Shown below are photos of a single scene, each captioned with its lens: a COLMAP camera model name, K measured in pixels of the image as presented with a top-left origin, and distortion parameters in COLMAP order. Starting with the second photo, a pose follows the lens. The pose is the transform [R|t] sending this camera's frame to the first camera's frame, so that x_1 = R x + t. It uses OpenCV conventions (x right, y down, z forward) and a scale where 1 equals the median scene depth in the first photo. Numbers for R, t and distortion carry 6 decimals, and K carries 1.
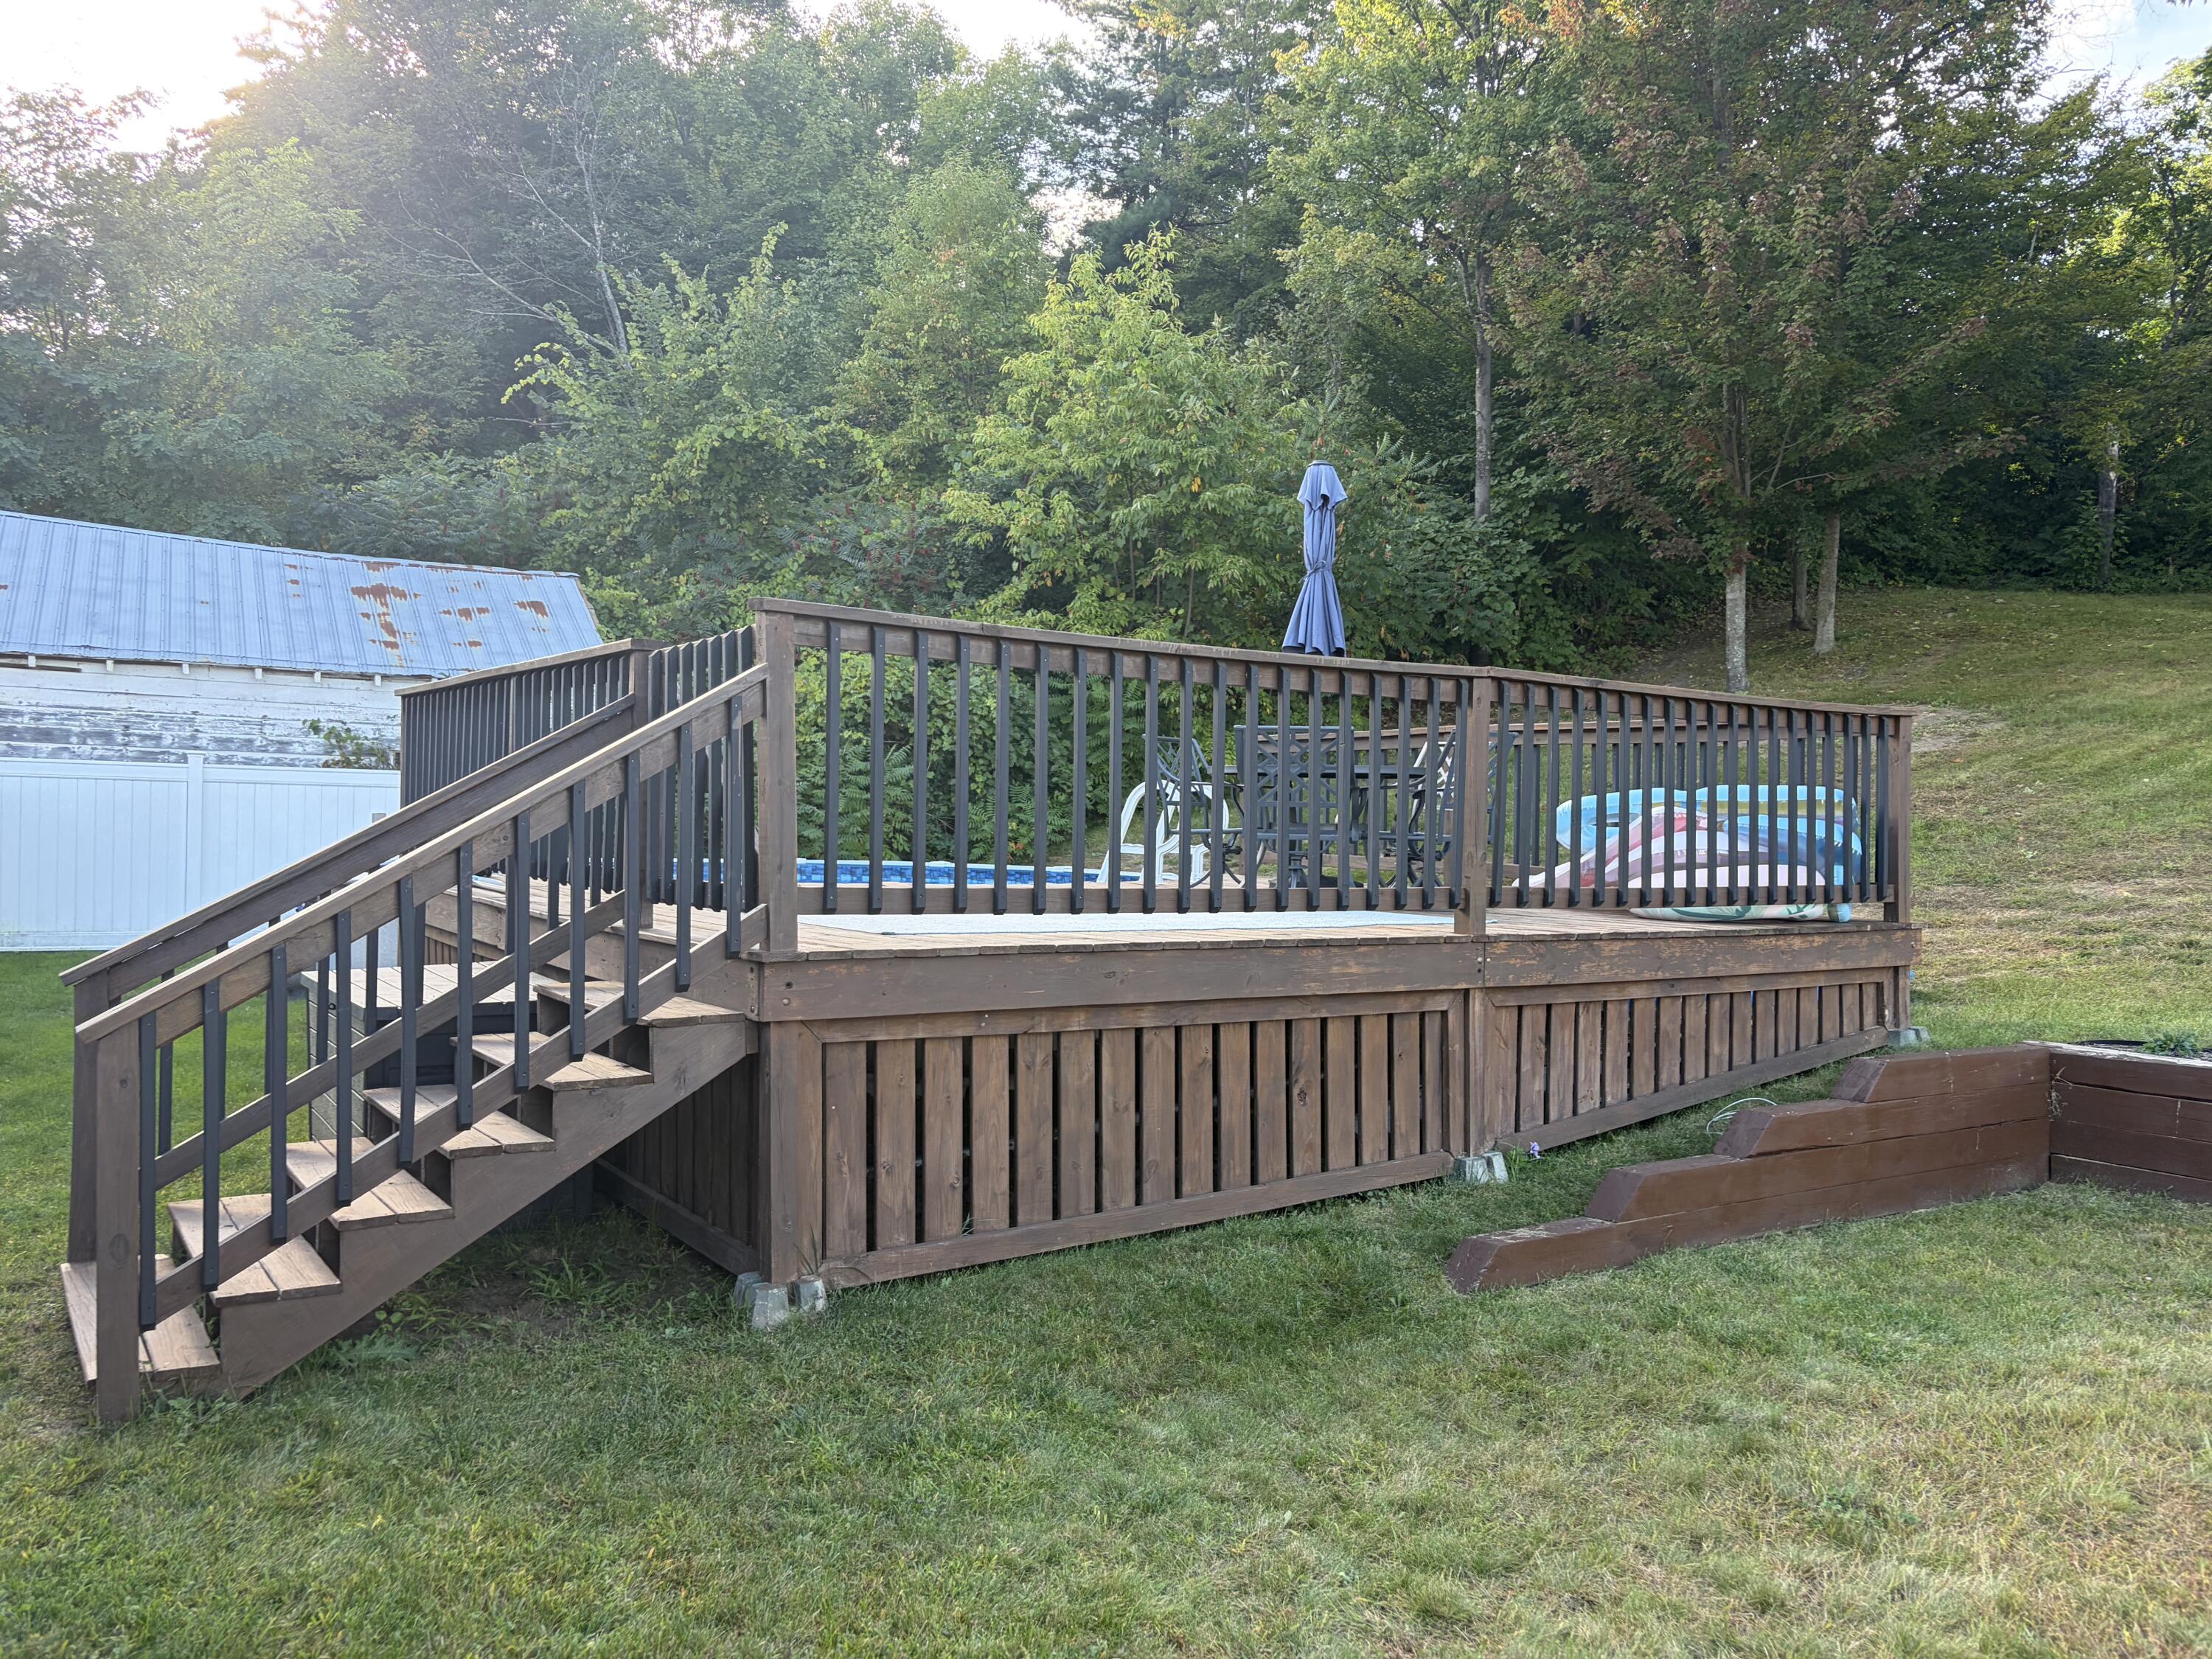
lens RADIAL K [[1674.2, 0, 1097.3], [0, 1674.2, 858.7], [0, 0, 1]] dist [0.044955, -0.046742]
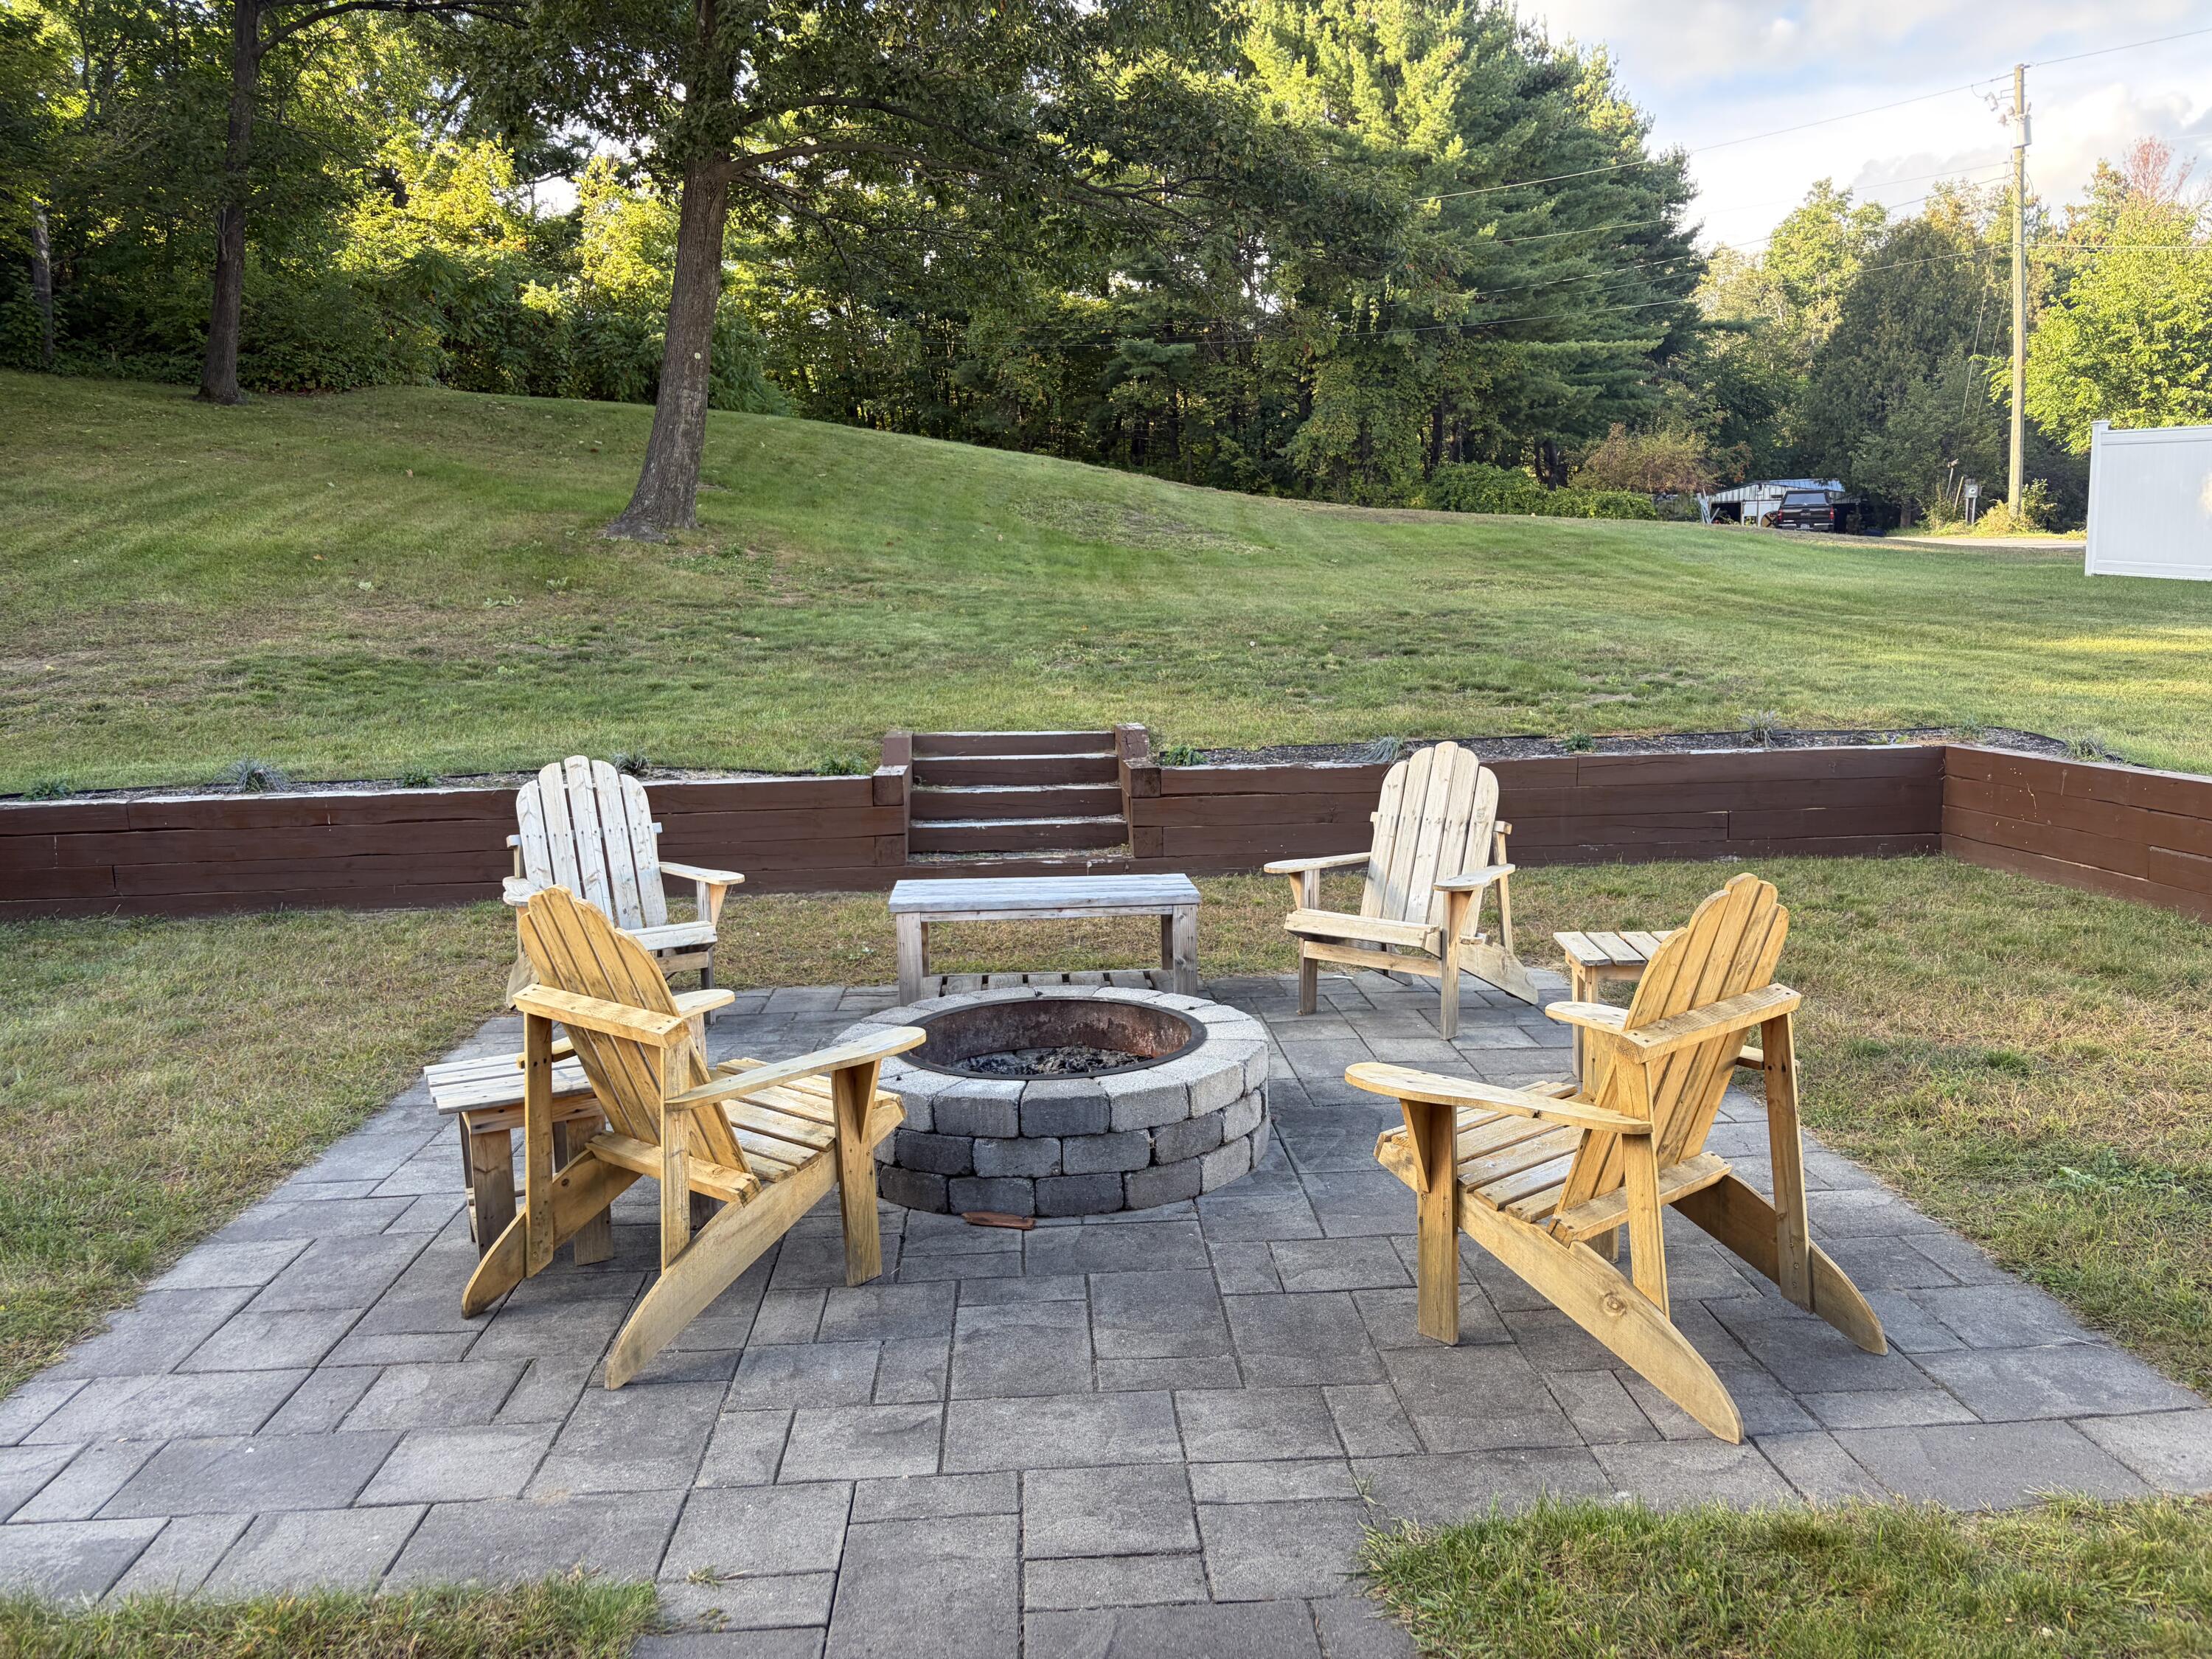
lens RADIAL K [[1674.2, 0, 1109.9], [0, 1674.2, 828.4], [0, 0, 1]] dist [0.044955, -0.046742]
pose [[0.490034, -0.148453, 0.858969, -0.003666], [0.053235, 0.988649, 0.140496, 0.004027], [-0.870076, -0.023120, 0.492375, -0.076911]]
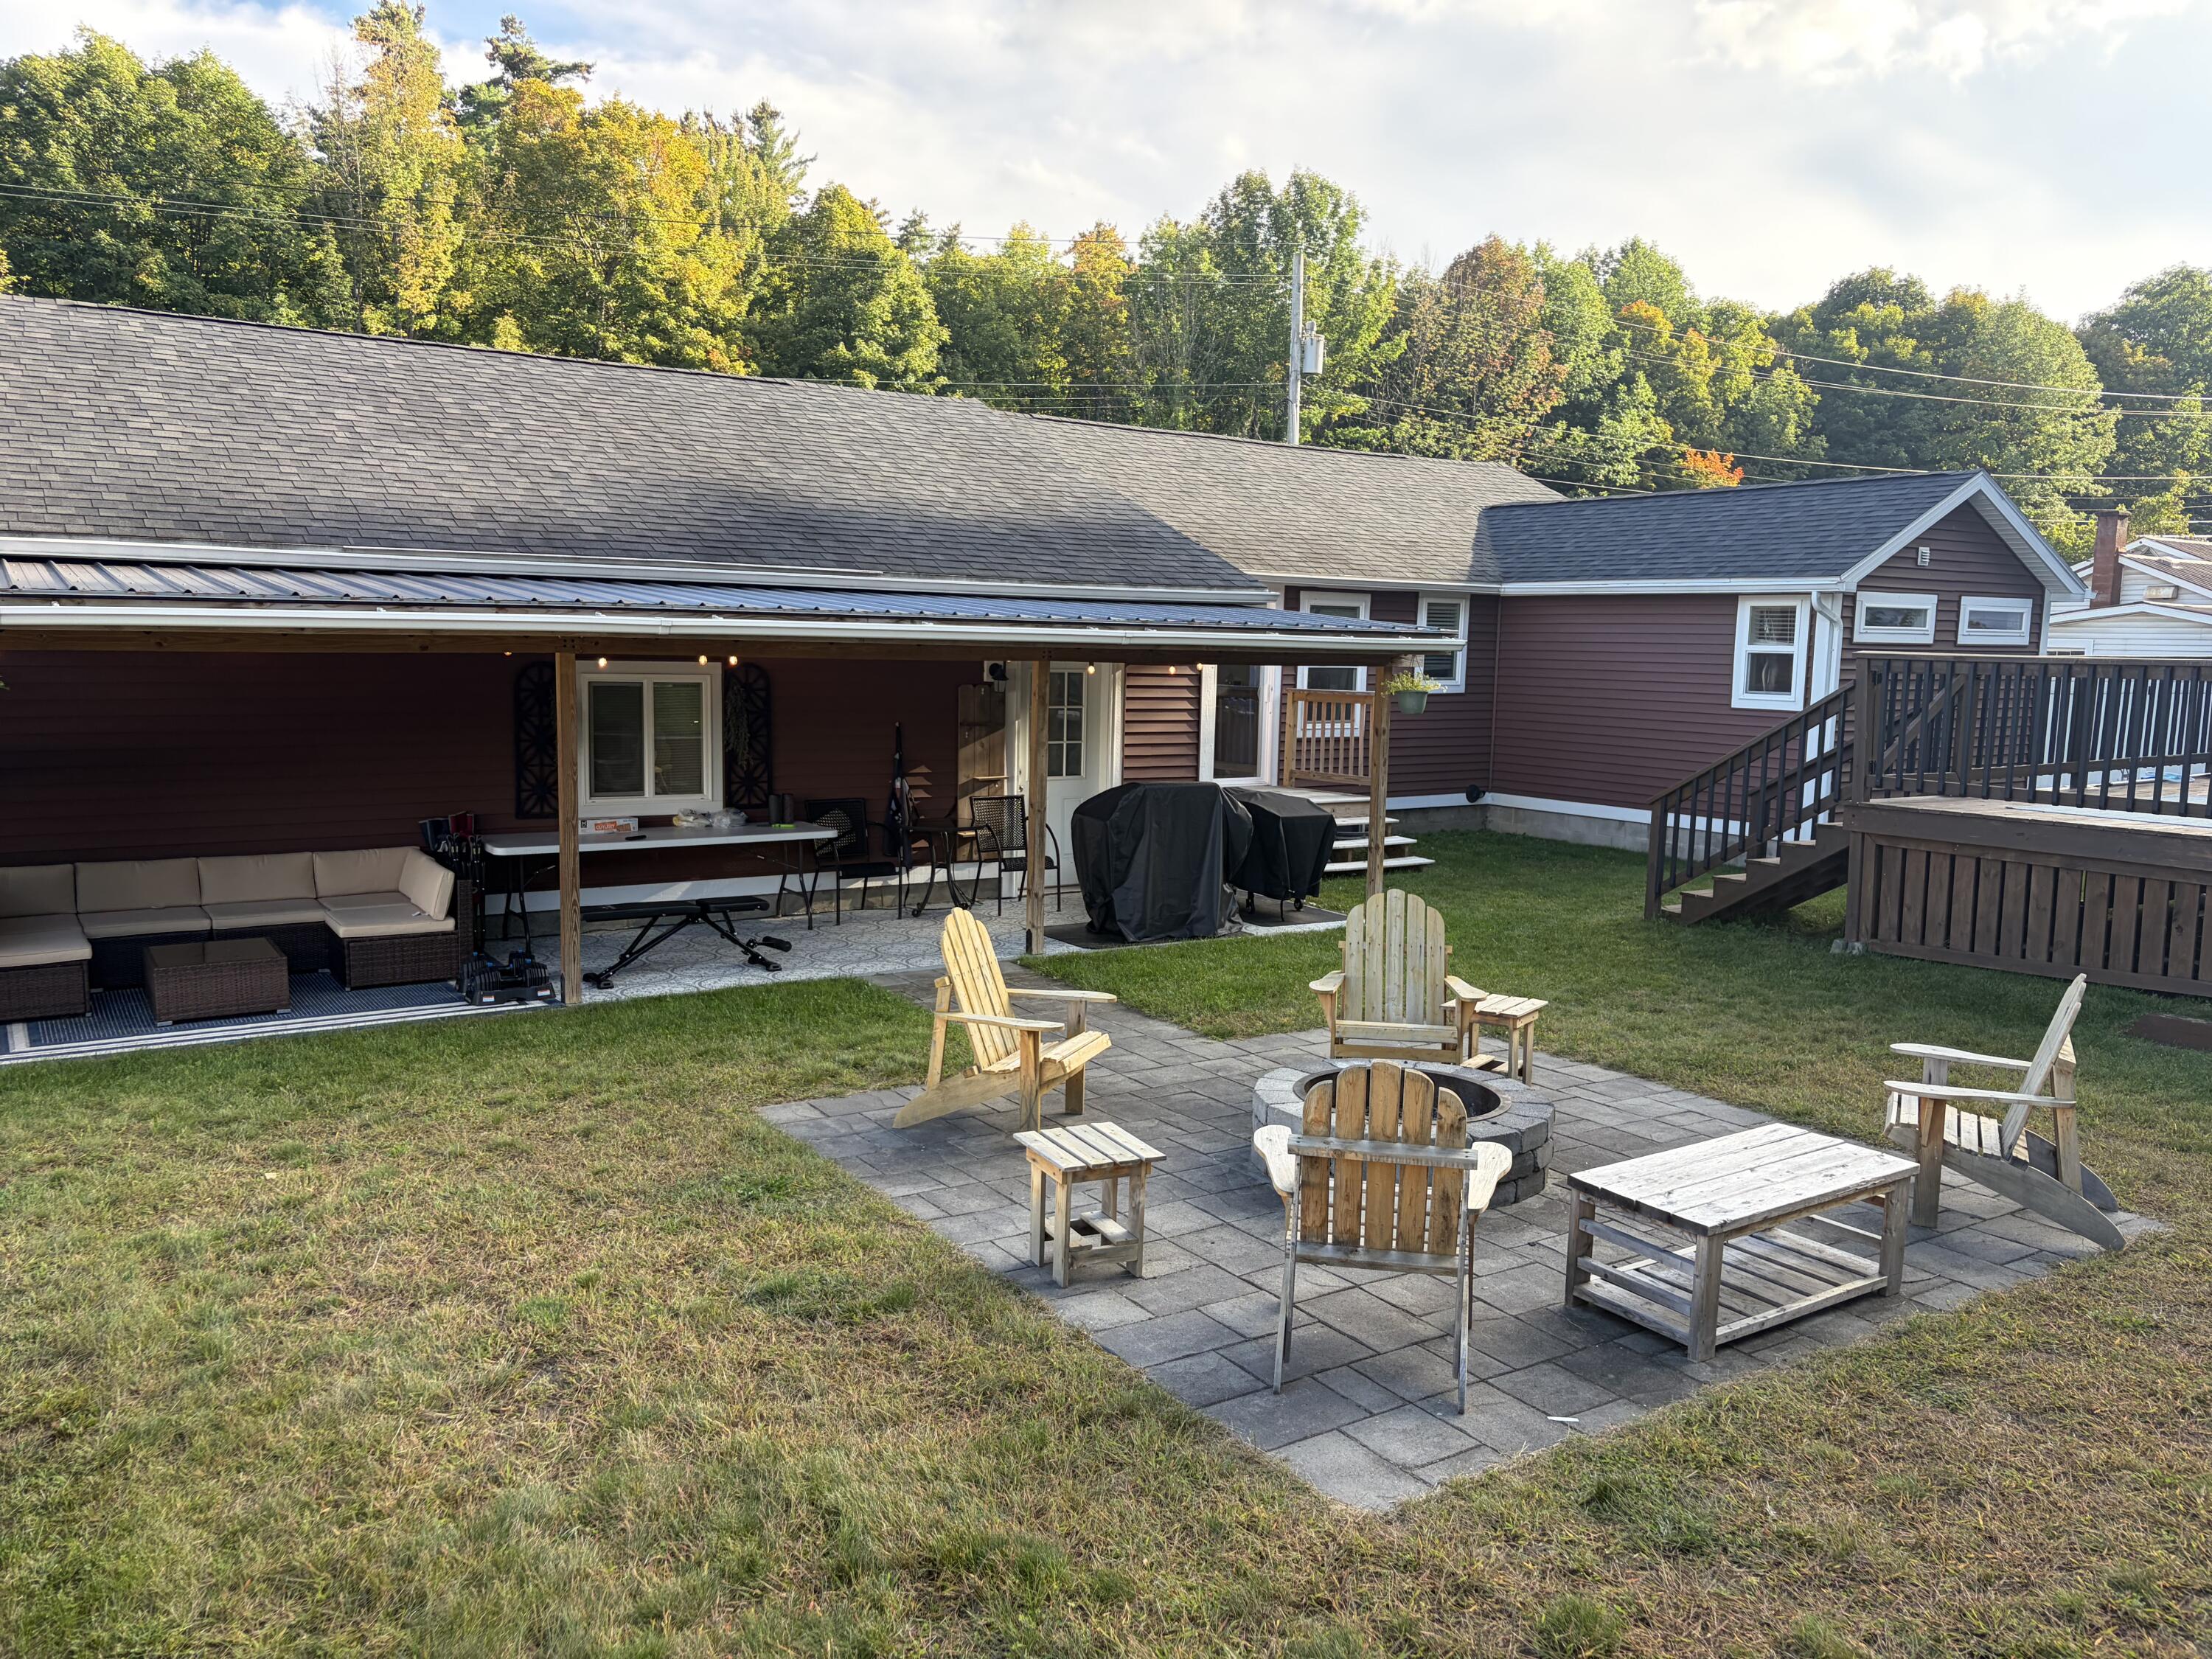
lens RADIAL K [[1674.2, 0, 1104.9], [0, 1674.2, 848.4], [0, 0, 1]] dist [0.044955, -0.046742]
pose [[0.016131, 0.102246, -0.994628, 0.539407], [-0.038724, 0.994075, 0.101561, -0.019768], [0.999120, 0.036878, 0.019995, -0.025039]]
